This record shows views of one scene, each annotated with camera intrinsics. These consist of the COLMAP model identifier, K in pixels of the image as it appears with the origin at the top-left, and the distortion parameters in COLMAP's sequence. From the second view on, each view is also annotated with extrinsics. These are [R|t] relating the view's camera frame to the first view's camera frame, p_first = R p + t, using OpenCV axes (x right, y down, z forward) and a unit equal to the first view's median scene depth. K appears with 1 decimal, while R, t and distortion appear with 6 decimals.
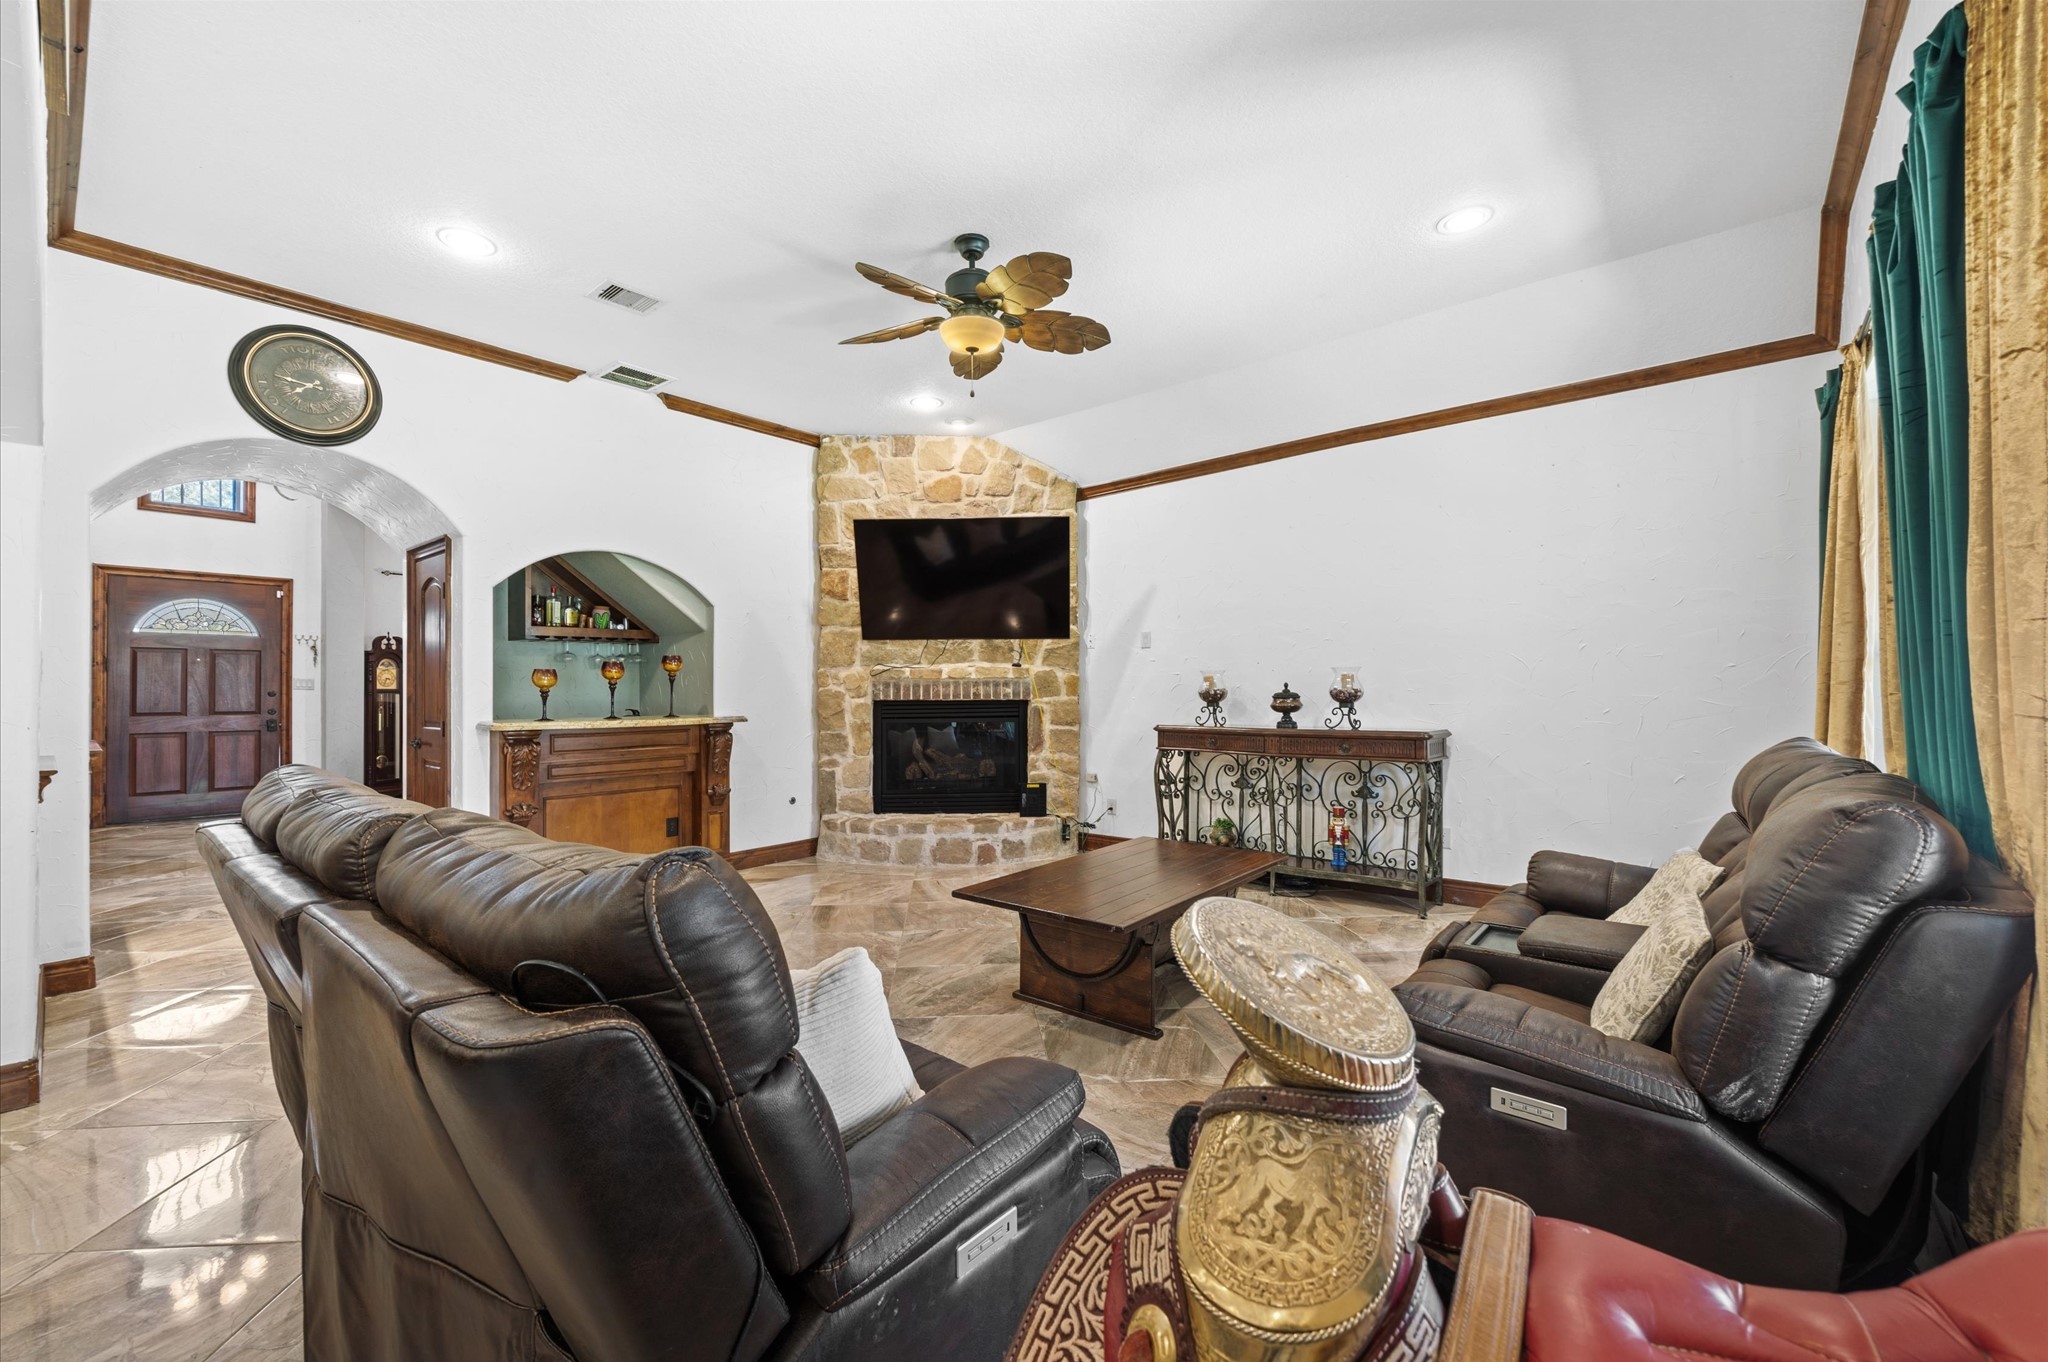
lens RADIAL K [[825.0, 0, 1017.7], [0, 825.0, 684.5], [0, 0, 1]] dist [0.000621, -0.000127]
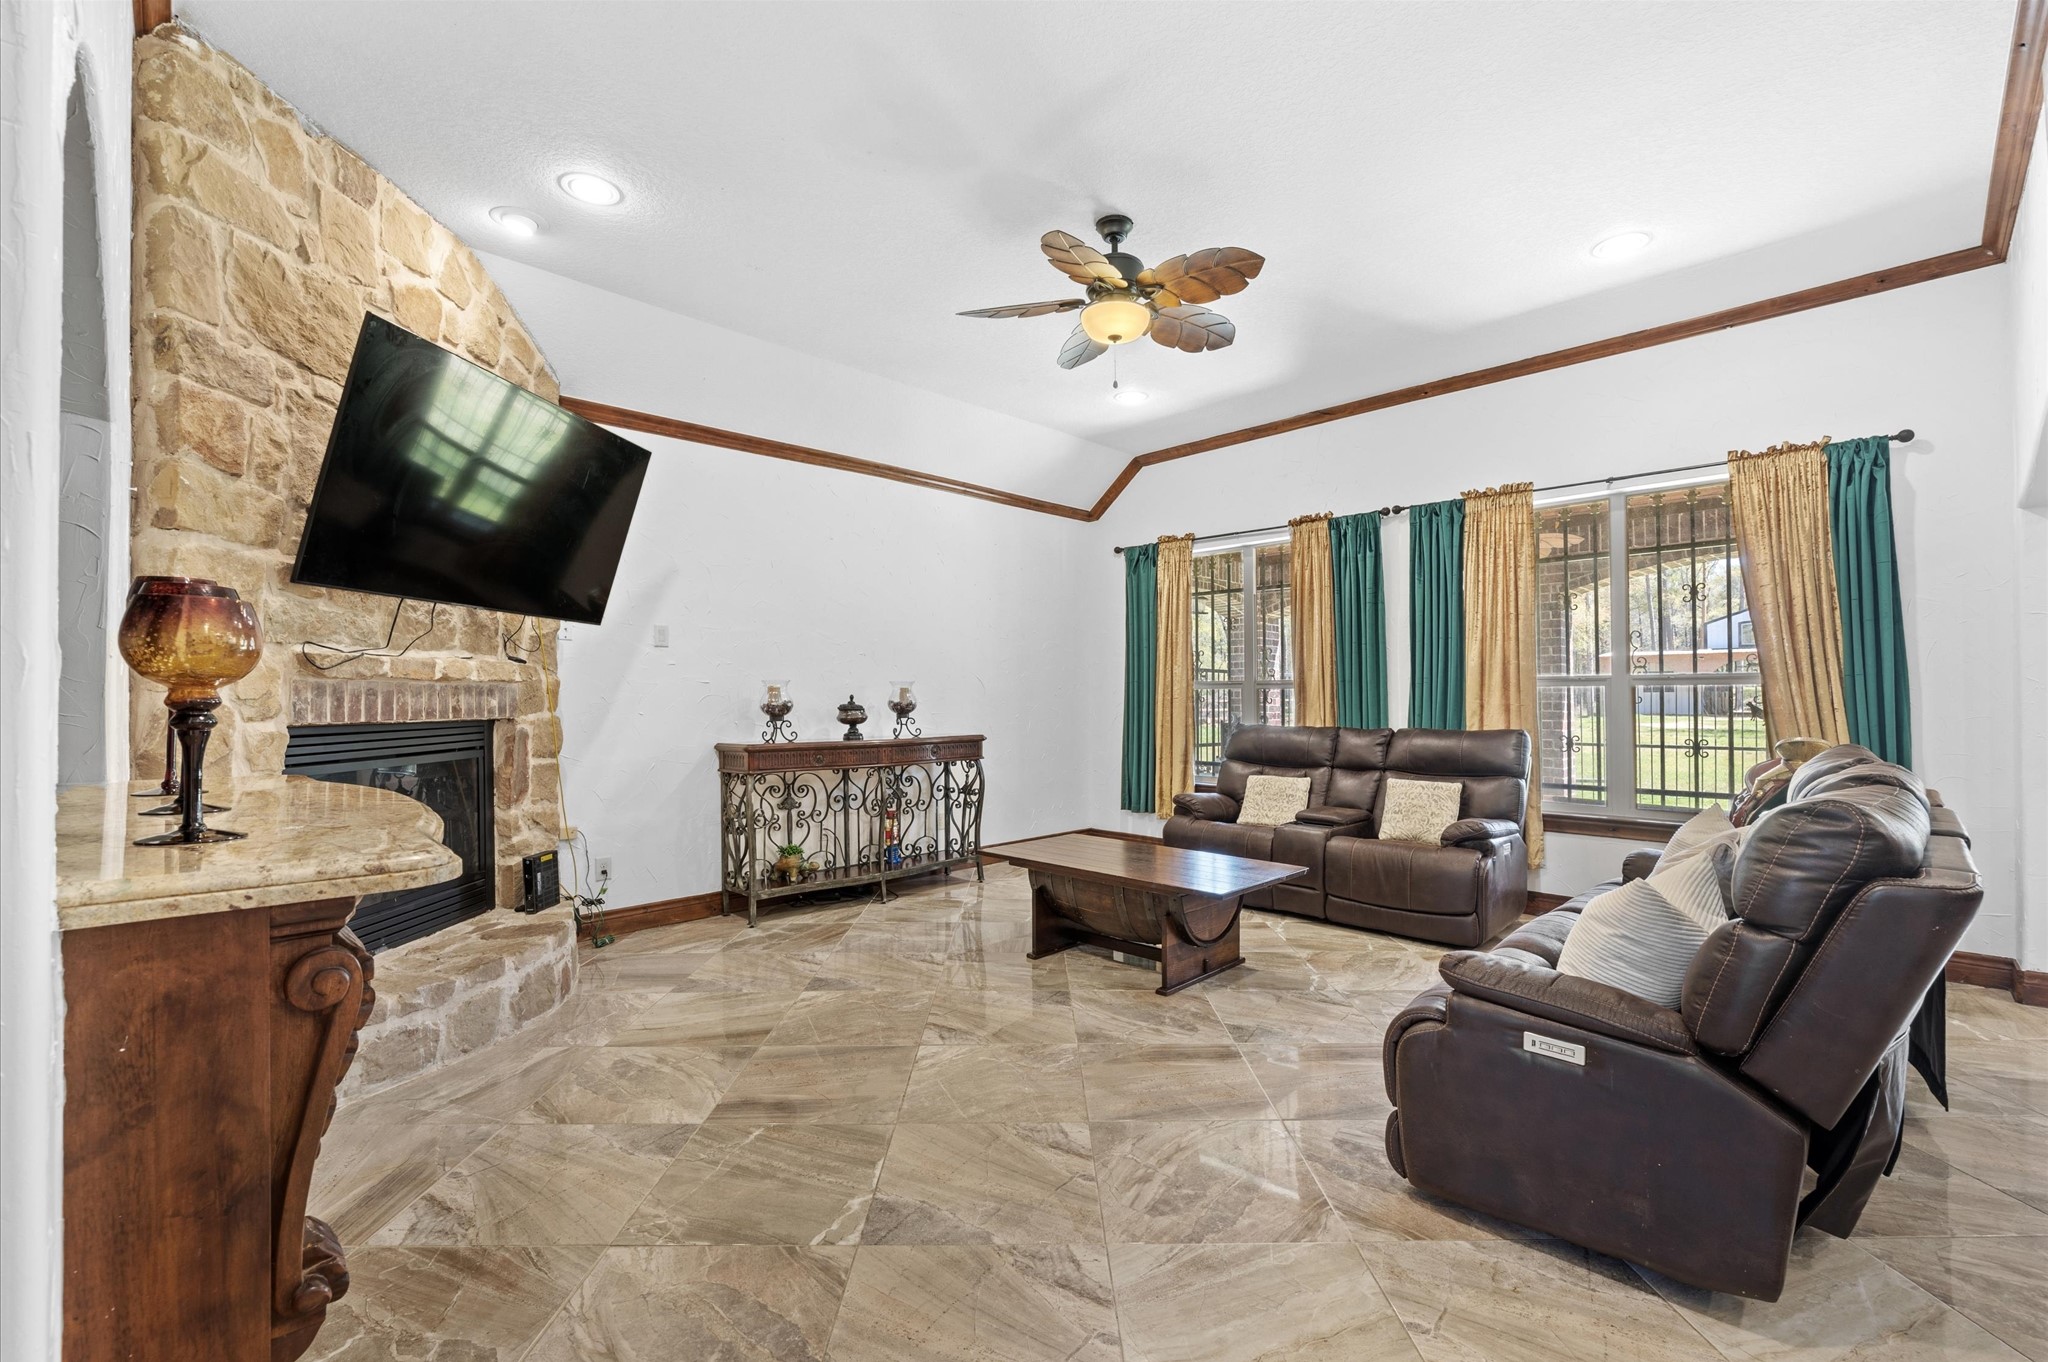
lens RADIAL K [[883.1, 0, 1024.0], [0, 883.1, 681.0], [0, 0, 1]] dist [0.000246, 0.000021]
pose [[0.072196, 0.025803, 0.997057, -0.689006], [-0.004415, 0.999664, -0.025551, 0.007024], [-0.997381, -0.002558, 0.072286, 0.667400]]
